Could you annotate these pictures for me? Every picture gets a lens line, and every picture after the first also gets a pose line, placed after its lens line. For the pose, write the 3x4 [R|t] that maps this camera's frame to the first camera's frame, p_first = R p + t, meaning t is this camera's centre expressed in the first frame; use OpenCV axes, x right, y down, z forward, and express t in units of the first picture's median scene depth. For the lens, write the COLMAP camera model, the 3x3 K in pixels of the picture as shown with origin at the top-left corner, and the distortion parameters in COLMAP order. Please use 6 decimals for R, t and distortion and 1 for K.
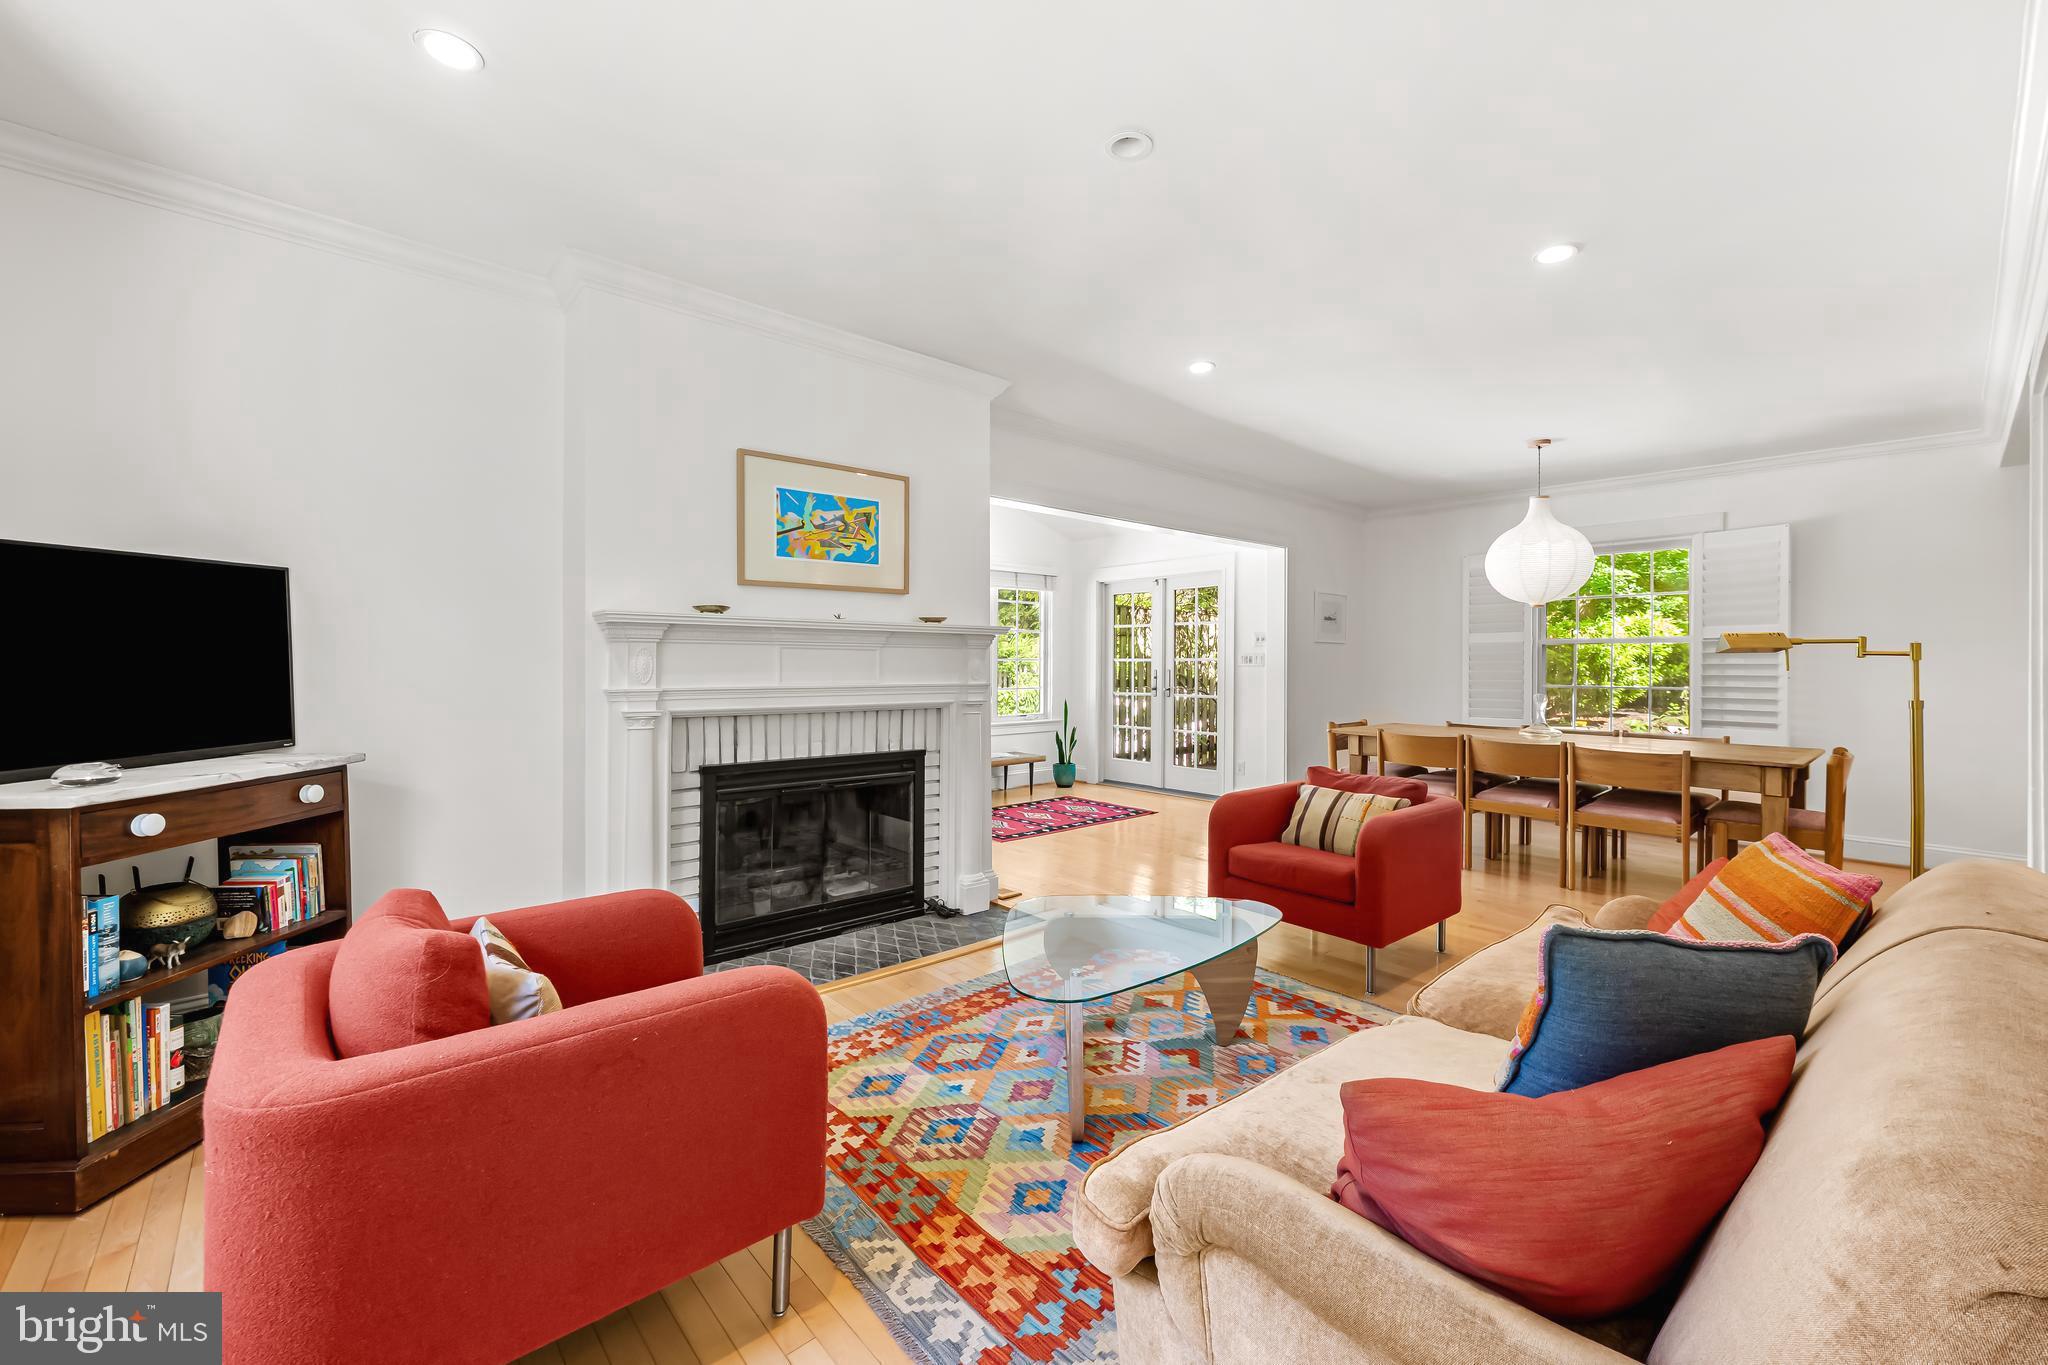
lens RADIAL K [[818.5, 0, 1032.4], [0, 818.5, 663.1], [0, 0, 1]] dist [0.006020, 0.000768]
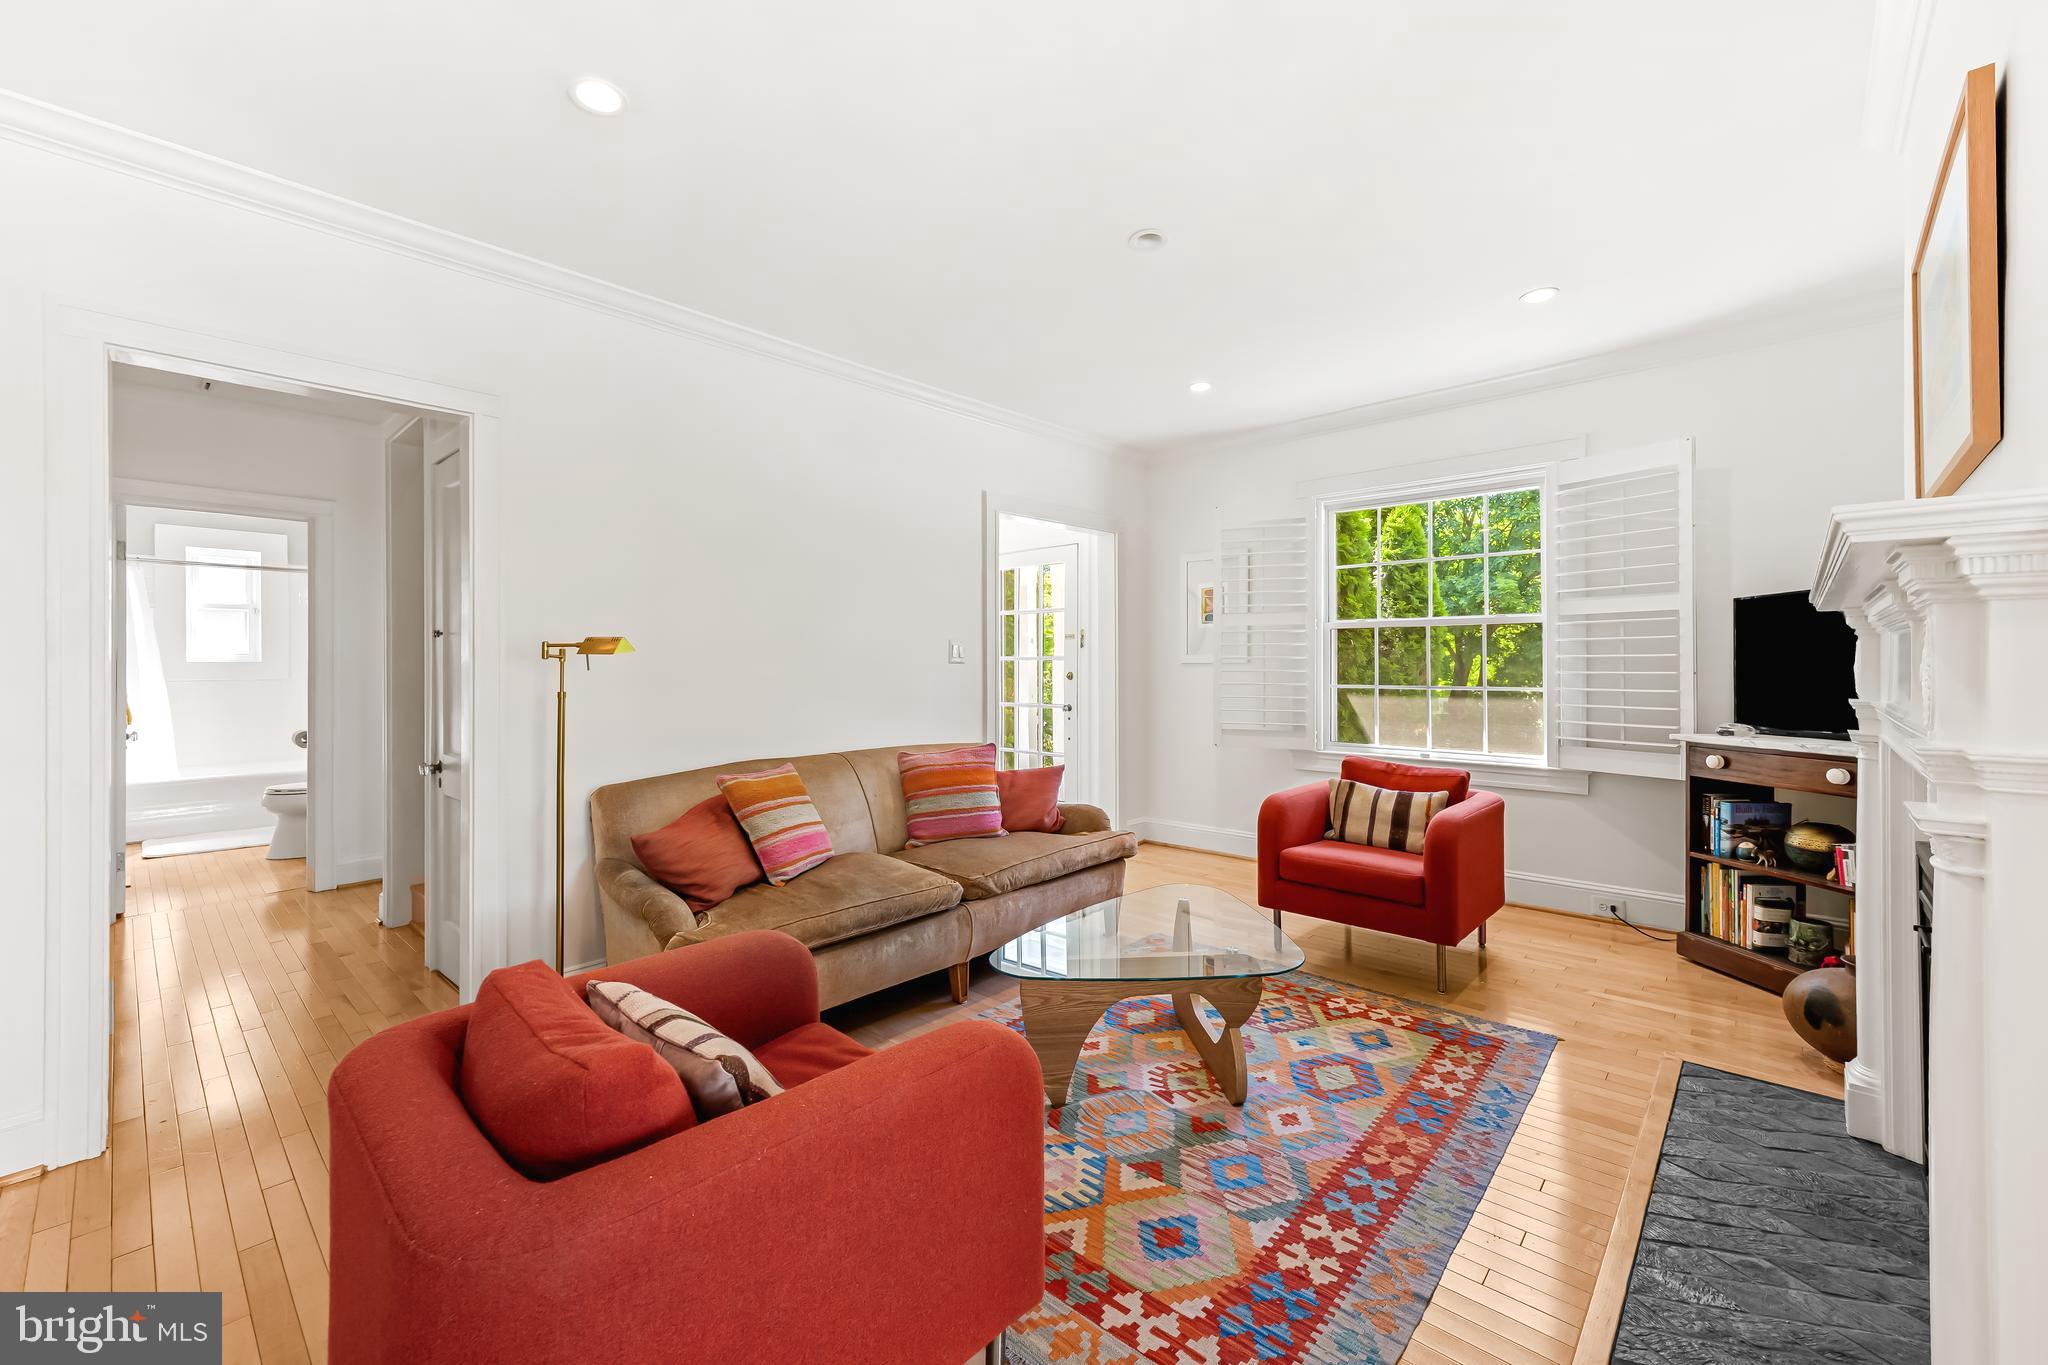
lens RADIAL K [[818.5, 0, 1033.9], [0, 818.5, 663.2], [0, 0, 1]] dist [0.006020, 0.000768]
pose [[-0.994637, -0.000568, -0.103424, 0.304591], [-0.000269, 0.999996, -0.002906, 0.000916], [0.103425, -0.002863, -0.994633, 1.624434]]
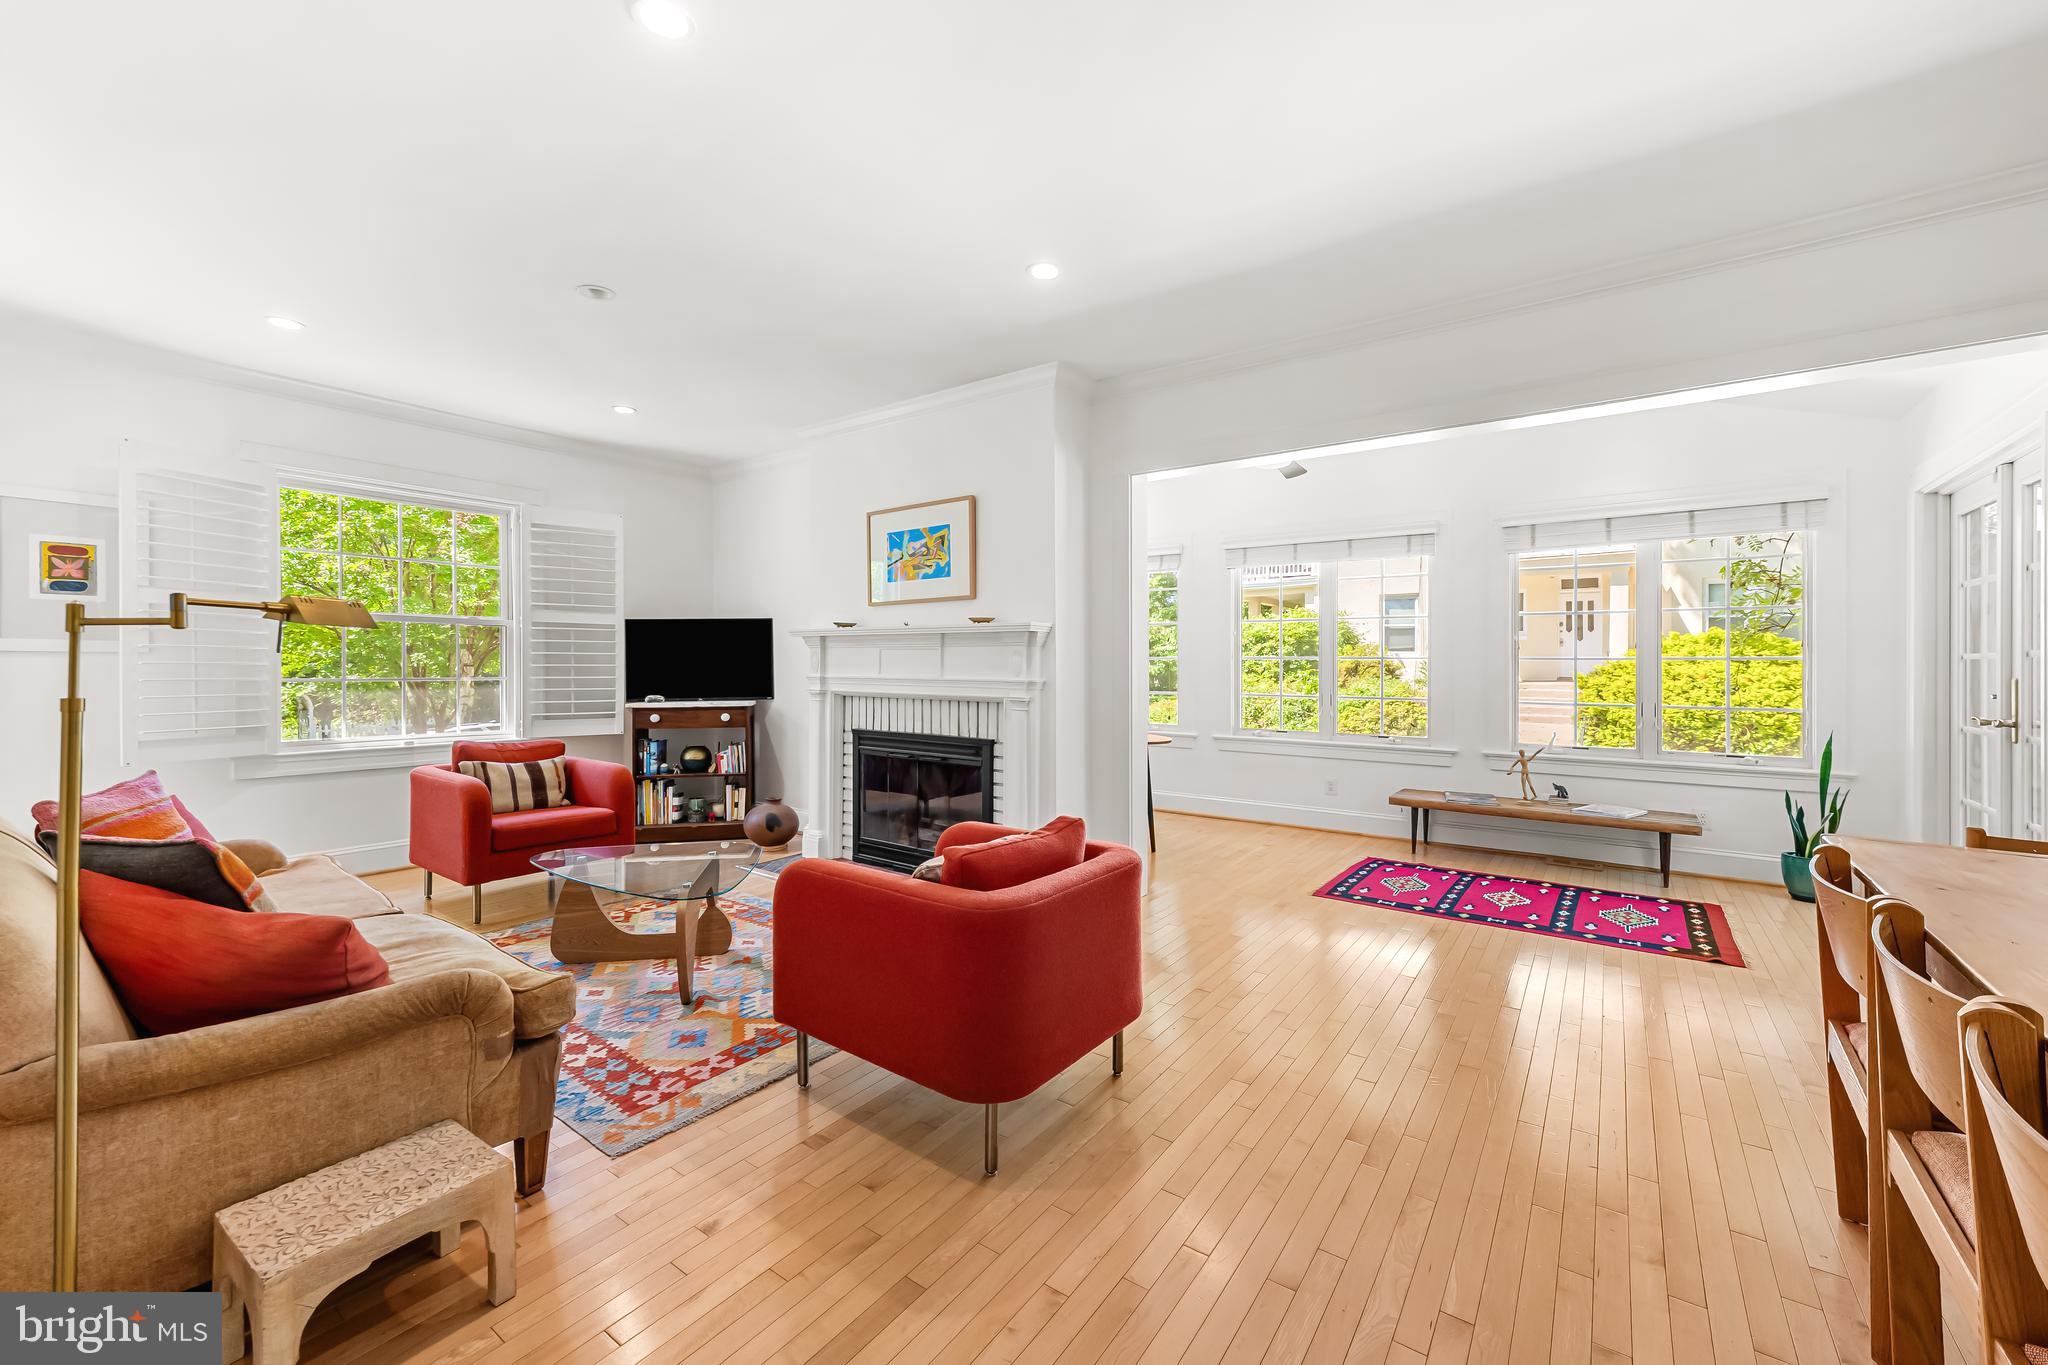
lens RADIAL K [[818.5, 0, 1011.2], [0, 818.5, 661.9], [0, 0, 1]] dist [0.006020, 0.000768]
pose [[0.199179, -0.005843, -0.979946, 1.220965], [-0.004195, 0.999968, -0.006815, 0.012378], [0.979954, 0.005469, 0.199148, 1.053062]]
